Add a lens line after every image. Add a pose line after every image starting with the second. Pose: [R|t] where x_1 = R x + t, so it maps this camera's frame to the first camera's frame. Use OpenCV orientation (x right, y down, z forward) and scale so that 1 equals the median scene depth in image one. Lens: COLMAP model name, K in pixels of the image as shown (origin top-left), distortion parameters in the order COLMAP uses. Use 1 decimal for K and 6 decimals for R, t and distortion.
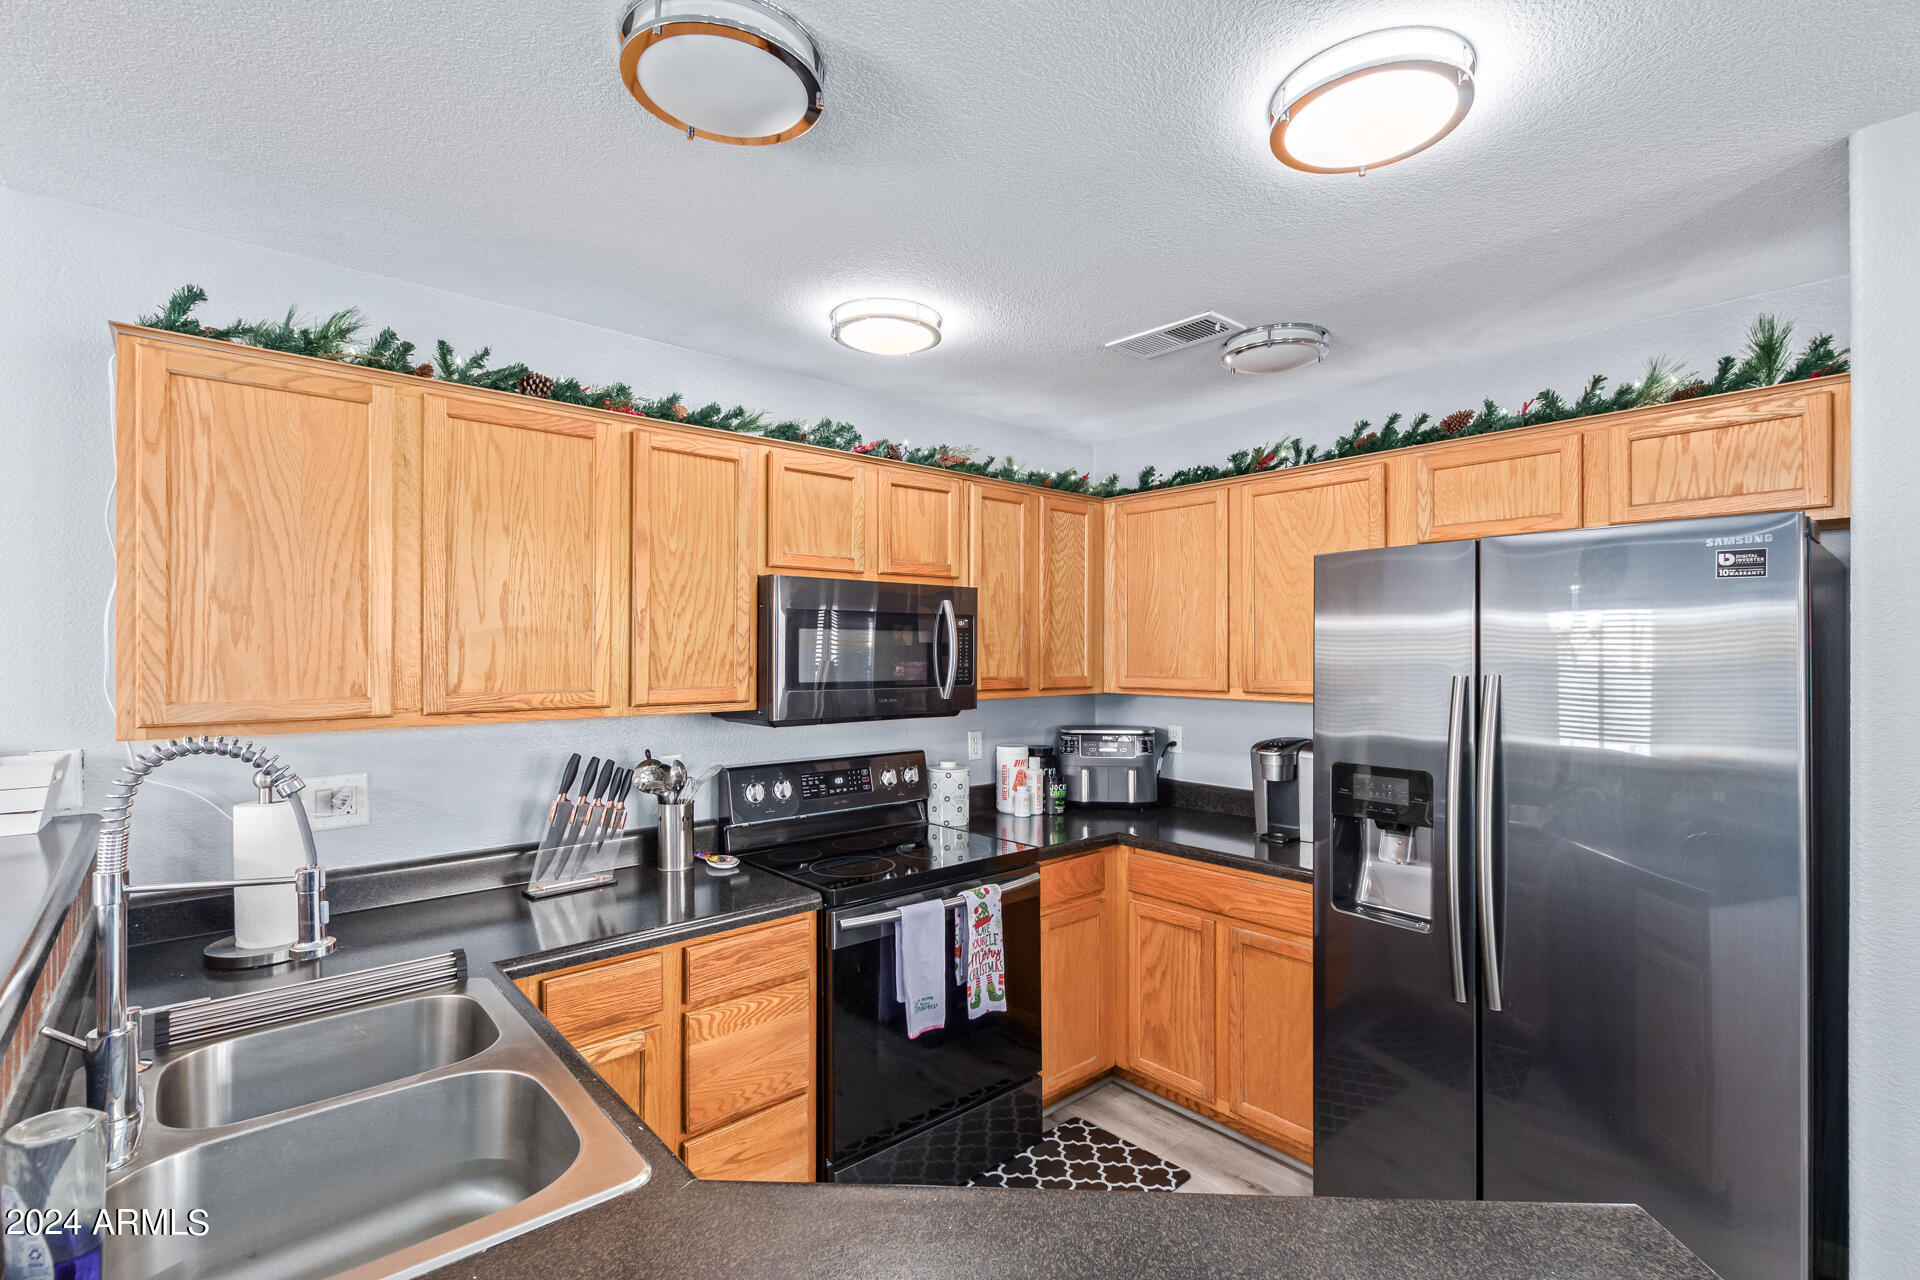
lens RADIAL K [[883.2, 0, 969.5], [0, 883.2, 648.7], [0, 0, 1]] dist [0.009393, -0.000679]
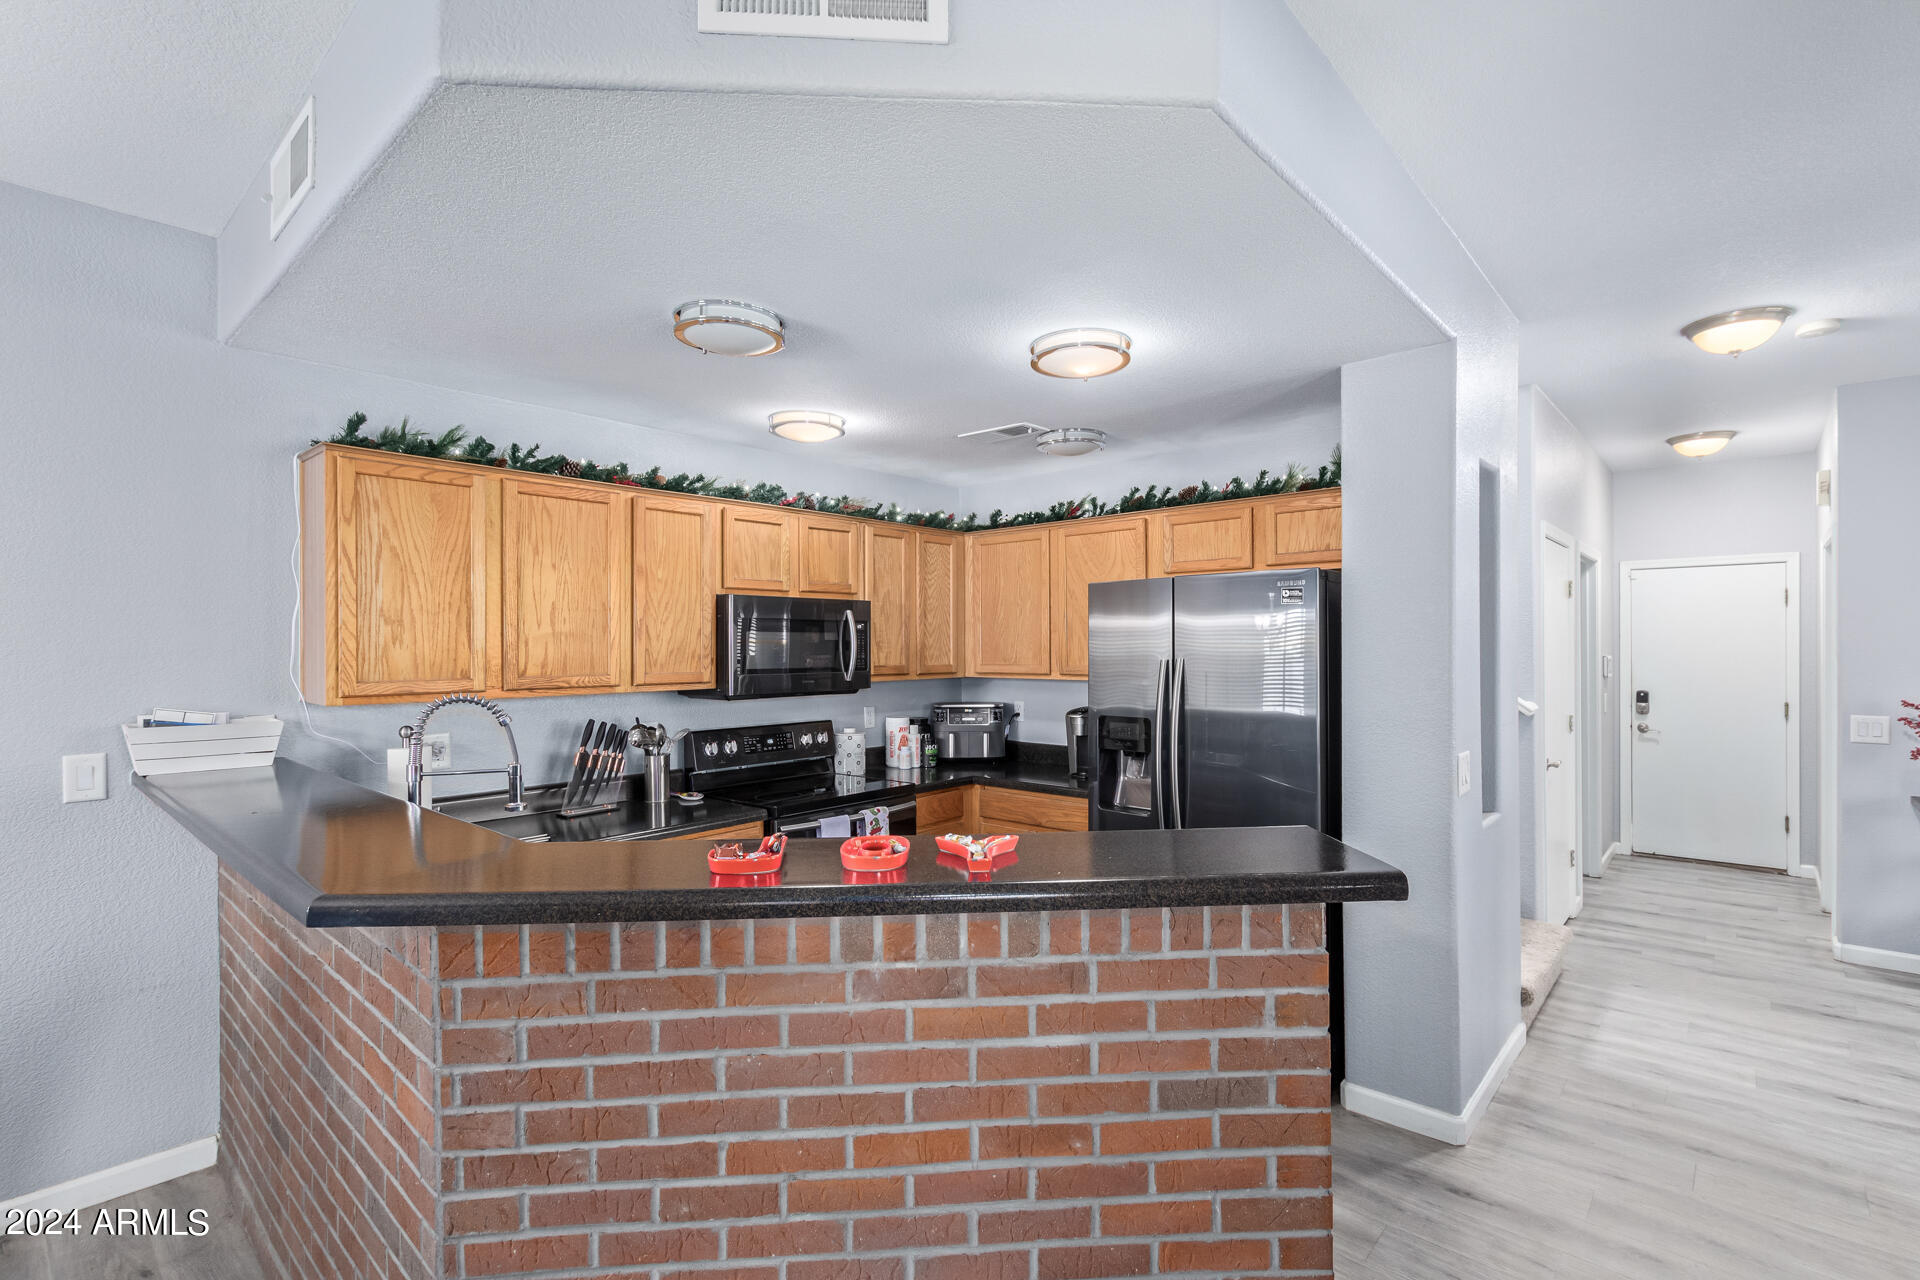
lens RADIAL K [[883.2, 0, 965.5], [0, 883.2, 648.3], [0, 0, 1]] dist [0.009393, -0.000679]
pose [[0.993159, -0.006509, 0.116592, -0.006594], [0.006082, 0.999973, 0.004022, 0.000777], [-0.116615, -0.003285, 0.993172, -0.484316]]
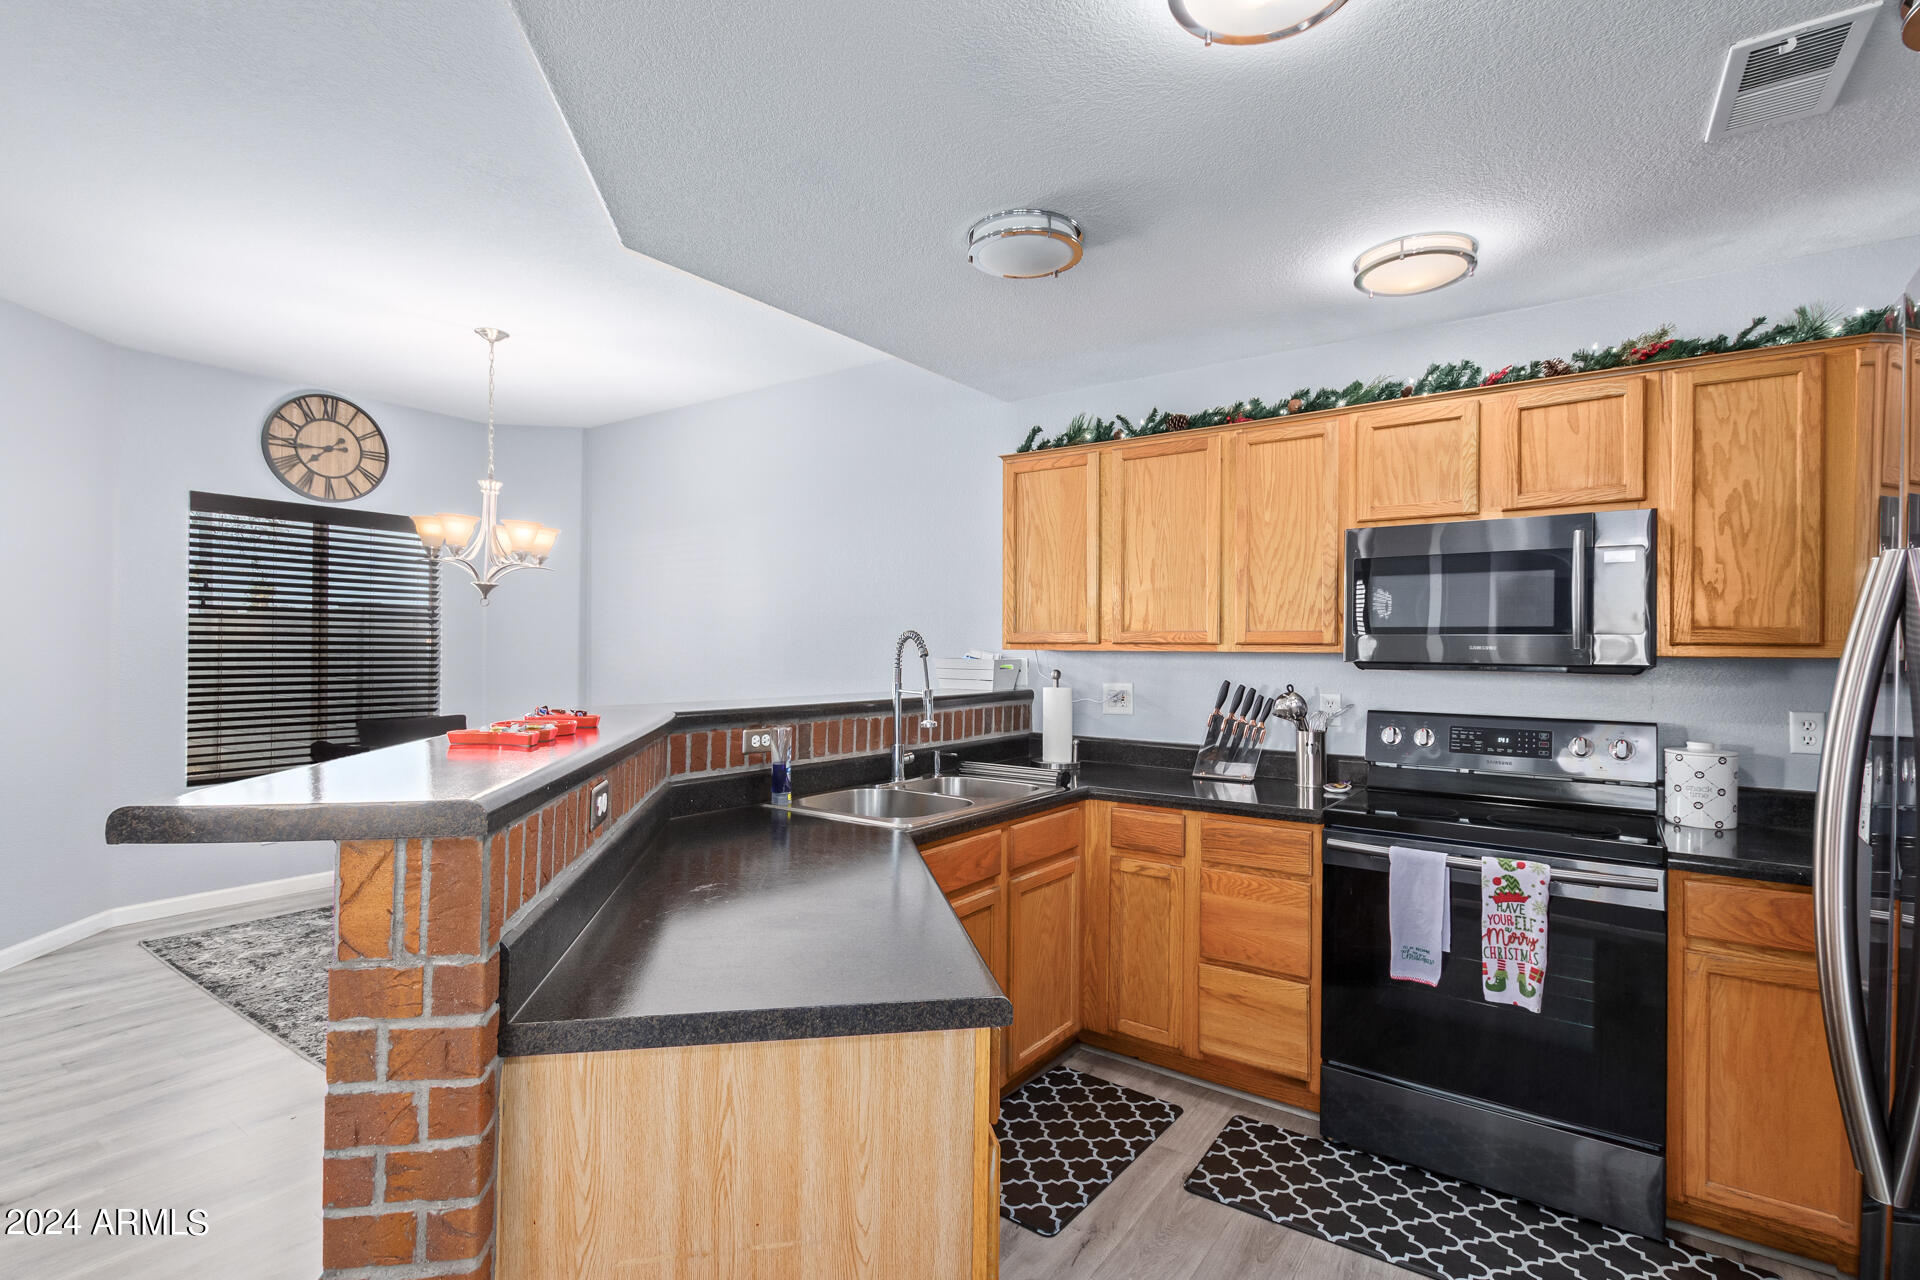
lens RADIAL K [[883.2, 0, 953.2], [0, 883.2, 645.8], [0, 0, 1]] dist [0.009393, -0.000679]
pose [[0.222595, -0.000290, -0.974911, 0.758834], [-0.007138, 0.999973, -0.001928, 0.068228], [0.974885, 0.007388, 0.222587, 0.277850]]
